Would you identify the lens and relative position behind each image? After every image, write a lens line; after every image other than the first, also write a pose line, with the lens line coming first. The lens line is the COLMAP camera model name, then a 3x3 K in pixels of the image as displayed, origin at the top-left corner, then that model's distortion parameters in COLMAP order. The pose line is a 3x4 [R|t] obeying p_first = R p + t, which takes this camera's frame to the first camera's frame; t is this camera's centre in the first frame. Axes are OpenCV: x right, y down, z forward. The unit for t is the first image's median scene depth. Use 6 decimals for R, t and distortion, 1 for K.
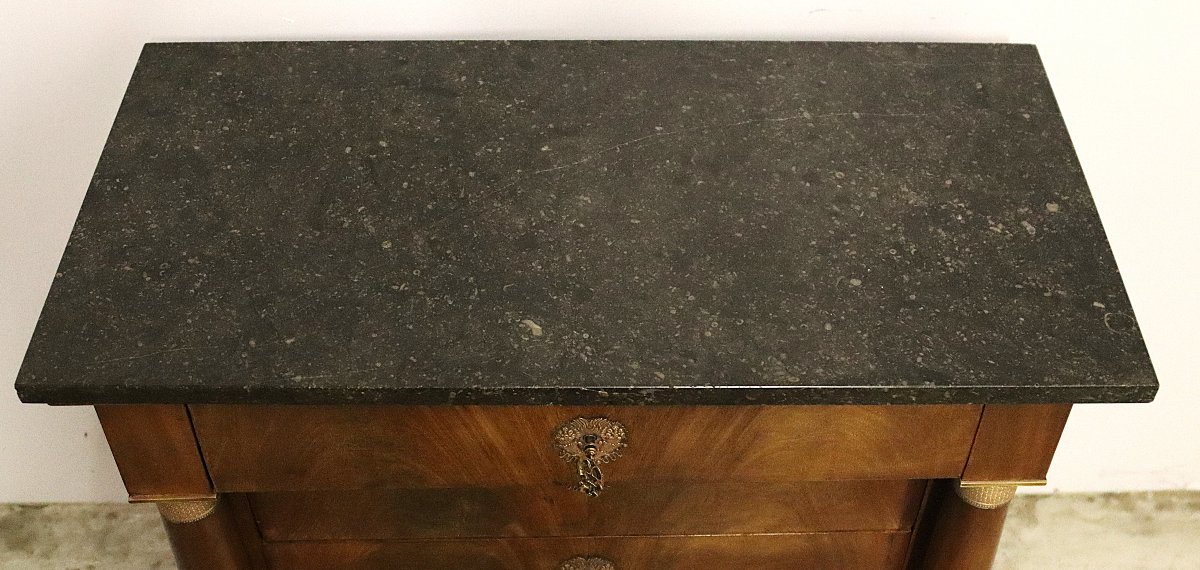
lens RADIAL K [[1389.3, 0, 600.0], [0, 1389.3, 285.0], [0, 0, 1]] dist [-0.088466, 0.020076]
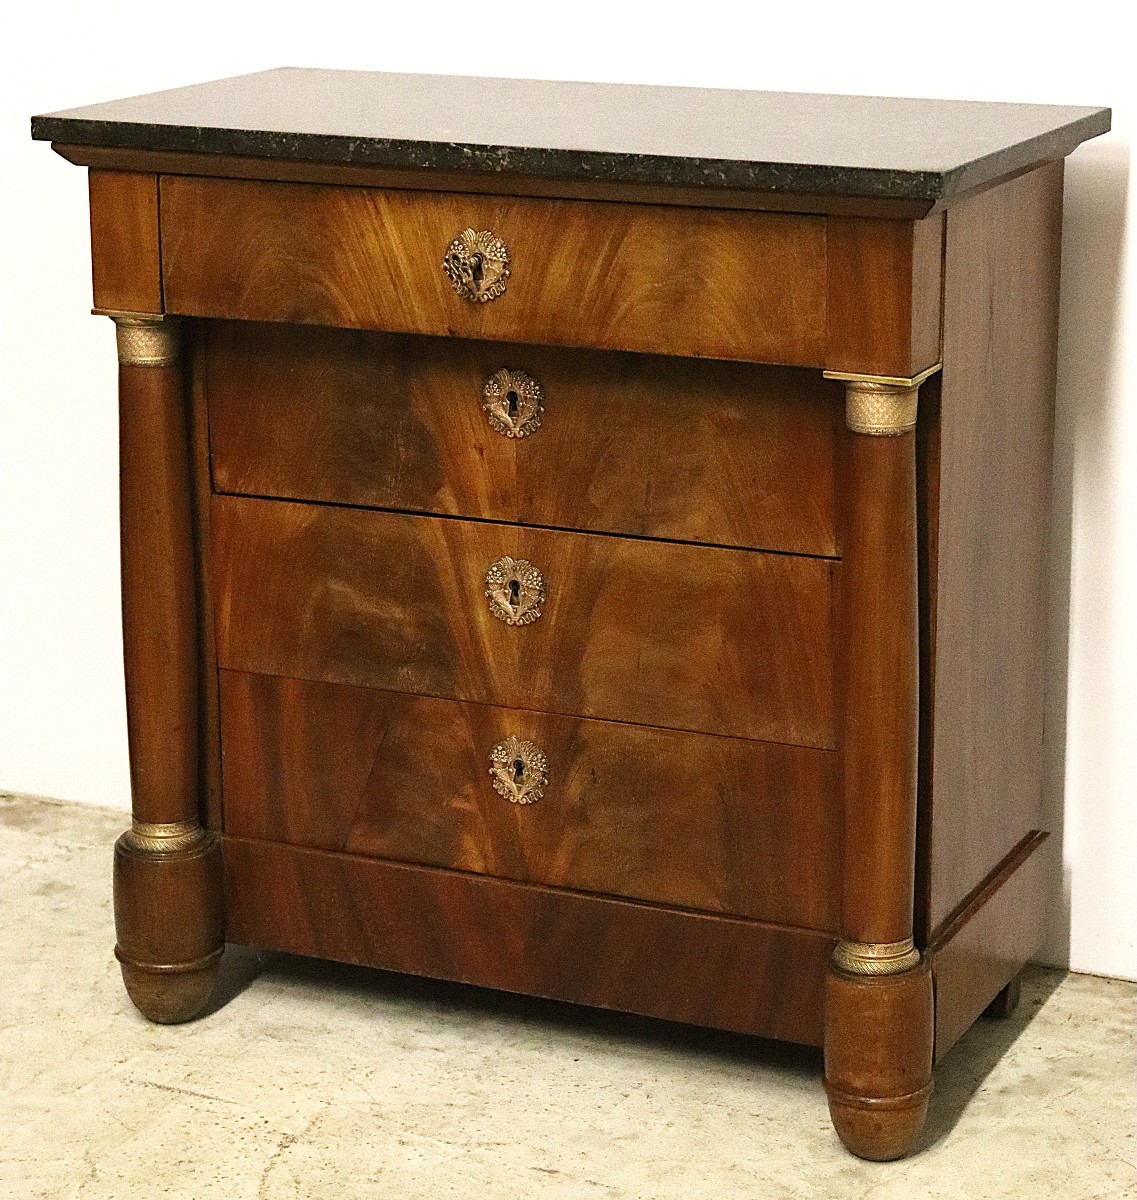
lens RADIAL K [[3276.6, 0, 568.4], [0, 3276.6, 644.0], [0, 0, 1]] dist [0.088457, 1.779606]
pose [[0.891962, 0.116604, -0.436816, 1.140438], [-0.316618, 0.850792, -0.419412, 1.338940], [0.322734, 0.512403, 0.795792, -0.787626]]
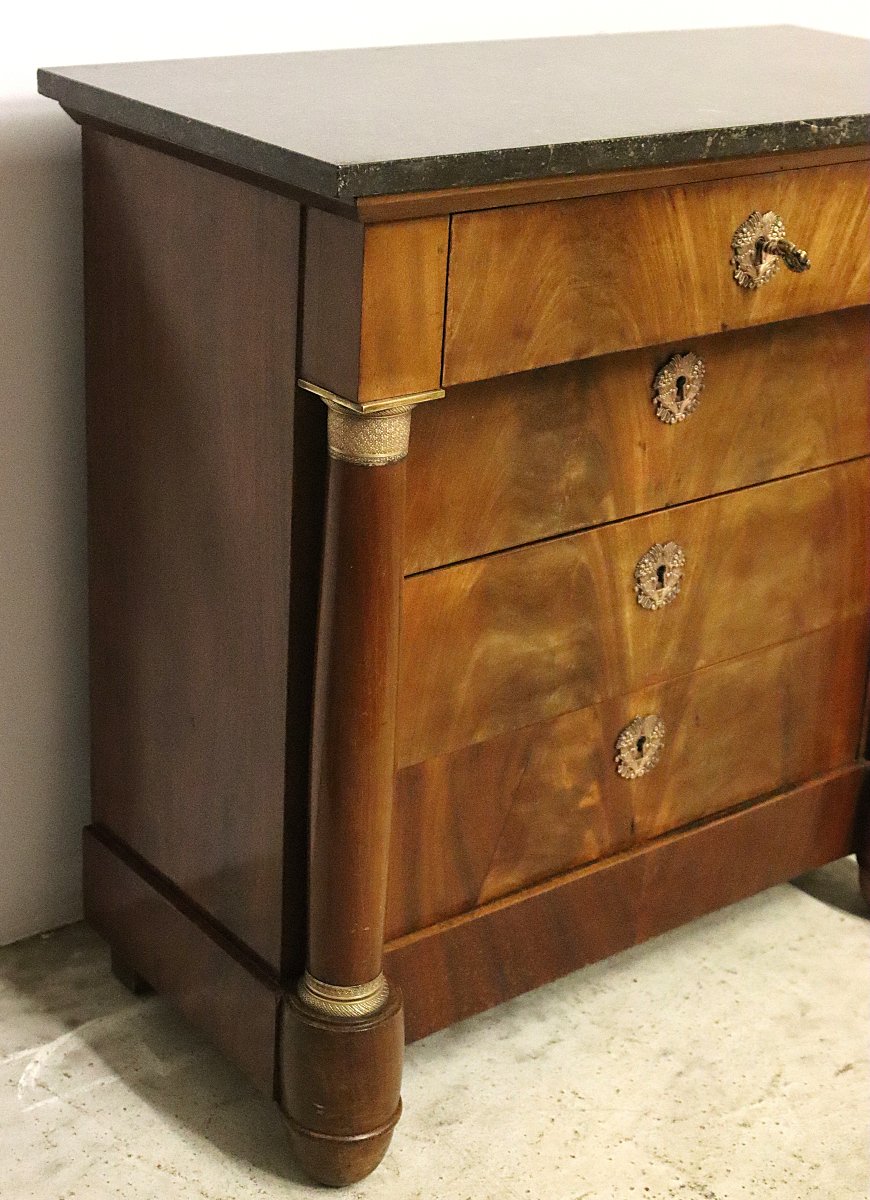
lens RADIAL K [[1971.0, 0, 435.0], [0, 1971.0, 600.0], [0, 0, 1]] dist [-0.018923, 0.080779]
pose [[0.798351, -0.206157, 0.565805, -0.998247], [0.397565, 0.886147, -0.238087, 0.555651], [-0.452303, 0.415021, 0.789417, 0.104581]]
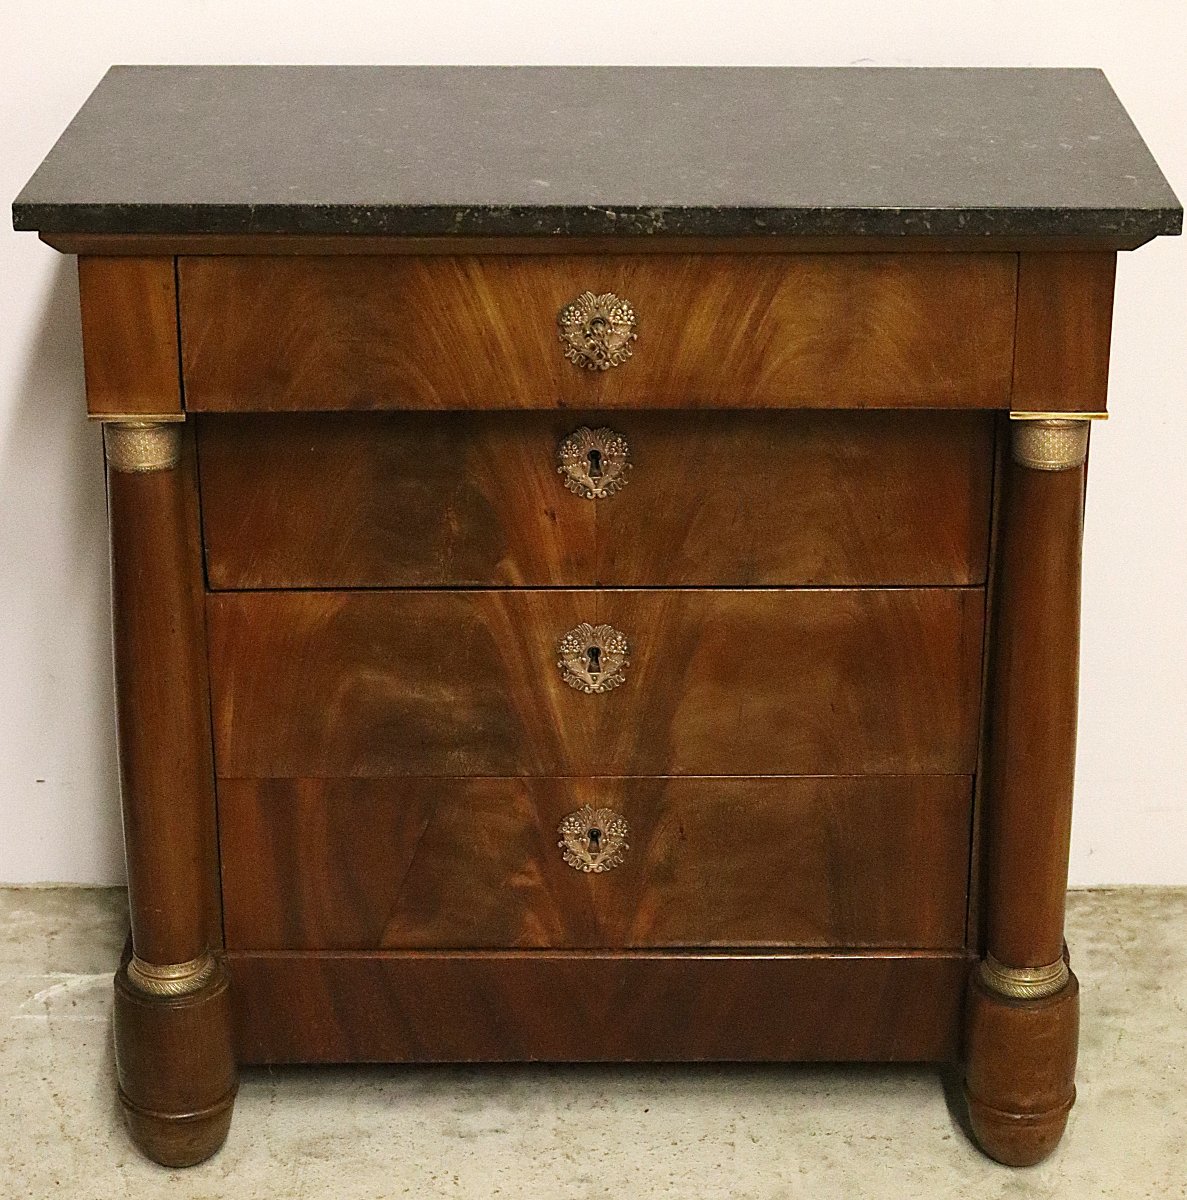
lens RADIAL K [[2921.3, 0, 593.5], [0, 2921.3, 600.0], [0, 0, 1]] dist [0.032528, 0.358654]
pose [[0.999818, 0.004377, -0.018558, 0.026429], [-0.011036, 0.926532, -0.376054, 0.993744], [0.015549, 0.376190, 0.926412, -0.738312]]
